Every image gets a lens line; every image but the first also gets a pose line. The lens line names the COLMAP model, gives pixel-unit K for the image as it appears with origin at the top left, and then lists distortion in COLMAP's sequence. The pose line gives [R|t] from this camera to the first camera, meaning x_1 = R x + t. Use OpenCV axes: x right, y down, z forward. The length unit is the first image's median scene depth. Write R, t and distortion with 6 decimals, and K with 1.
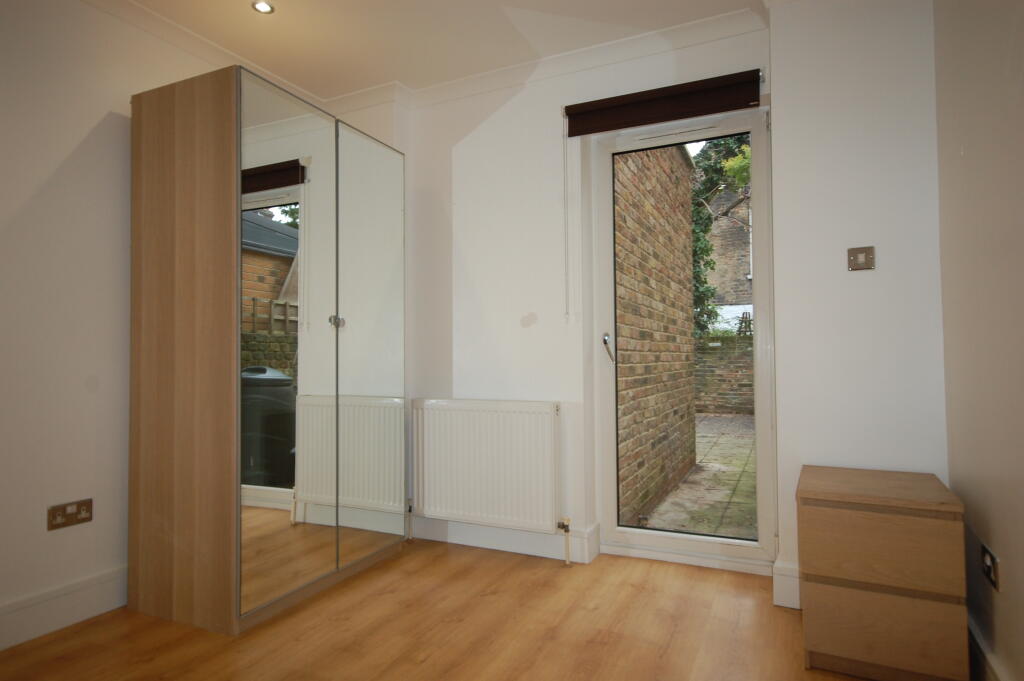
lens RADIAL K [[585.6, 0, 512.0], [0, 585.6, 340.5], [0, 0, 1]] dist [-0.000472, 0.019869]
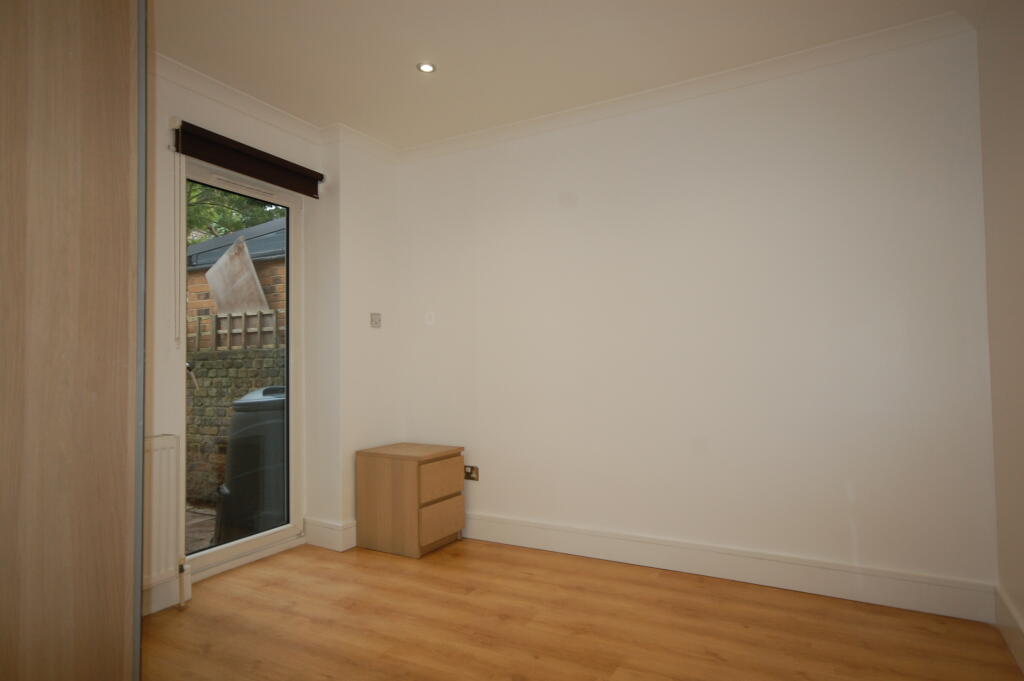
lens RADIAL K [[585.6, 0, 512.0], [0, 585.6, 340.5], [0, 0, 1]] dist [-0.000472, 0.019869]
pose [[0.049812, 0.054720, 0.997259, -0.968564], [-0.003950, 0.998501, -0.054590, 0.021370], [-0.998751, -0.001220, 0.049953, 0.531689]]
